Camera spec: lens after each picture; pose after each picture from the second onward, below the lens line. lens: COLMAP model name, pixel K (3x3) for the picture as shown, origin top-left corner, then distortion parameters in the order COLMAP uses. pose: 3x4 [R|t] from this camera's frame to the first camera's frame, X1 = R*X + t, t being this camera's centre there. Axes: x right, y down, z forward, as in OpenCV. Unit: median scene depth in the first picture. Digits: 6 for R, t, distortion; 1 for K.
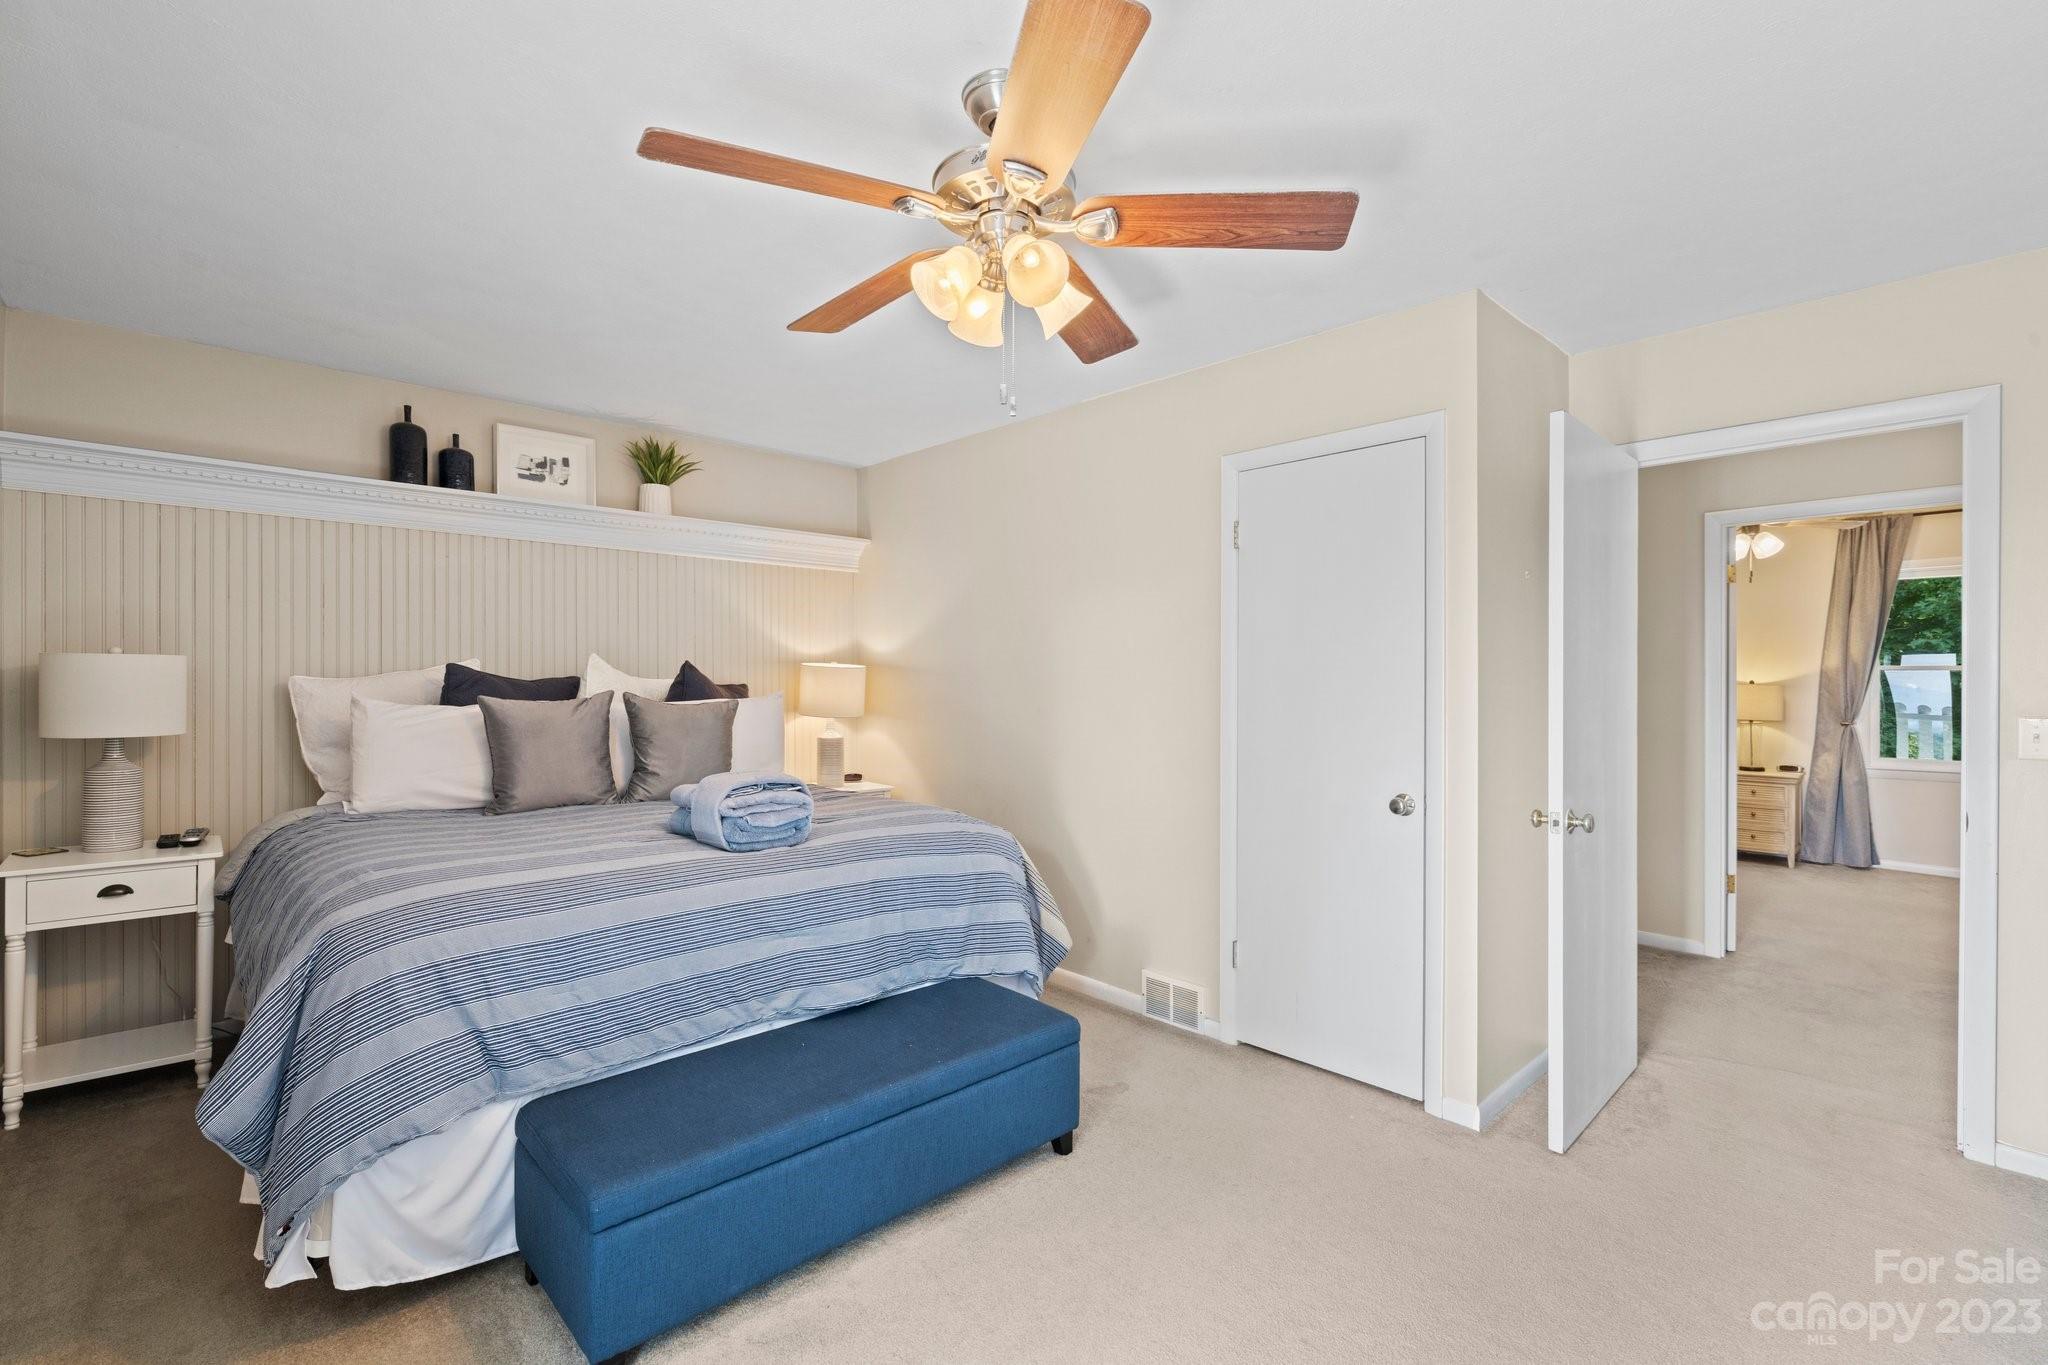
lens RADIAL K [[932.5, 0, 1020.7], [0, 932.5, 666.8], [0, 0, 1]] dist [0.002628, 0.000208]
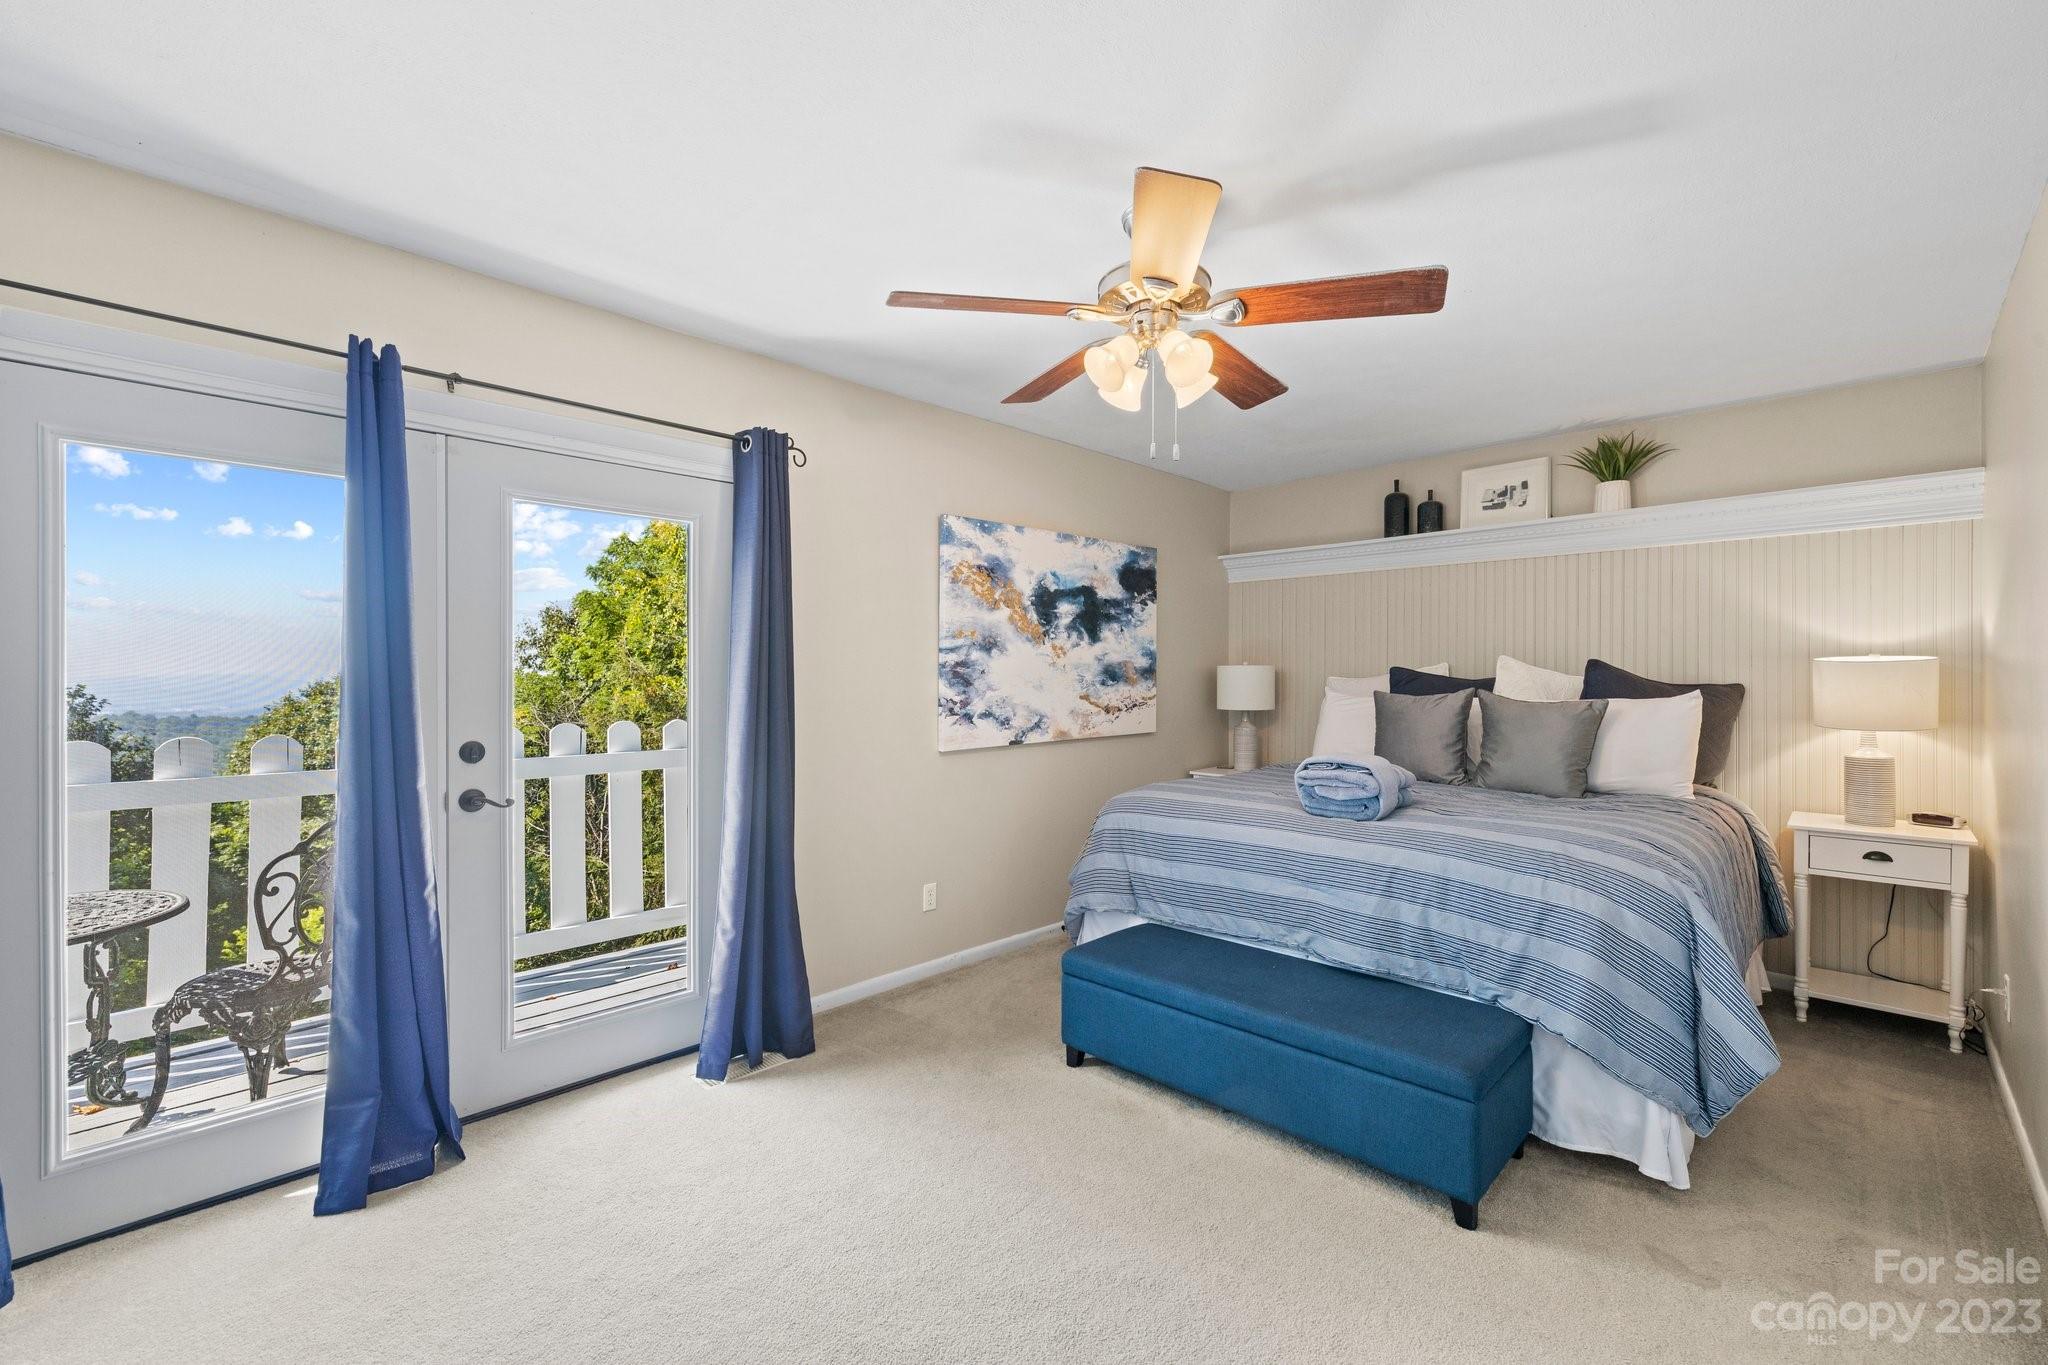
lens RADIAL K [[874.7, 0, 1039.8], [0, 874.7, 679.6], [0, 0, 1]] dist [0.001700, 0.000370]
pose [[0.034391, -0.004936, -0.999396, 0.600132], [0.010715, 0.999932, -0.004570, 0.014143], [0.999351, -0.010551, 0.034441, 0.420169]]
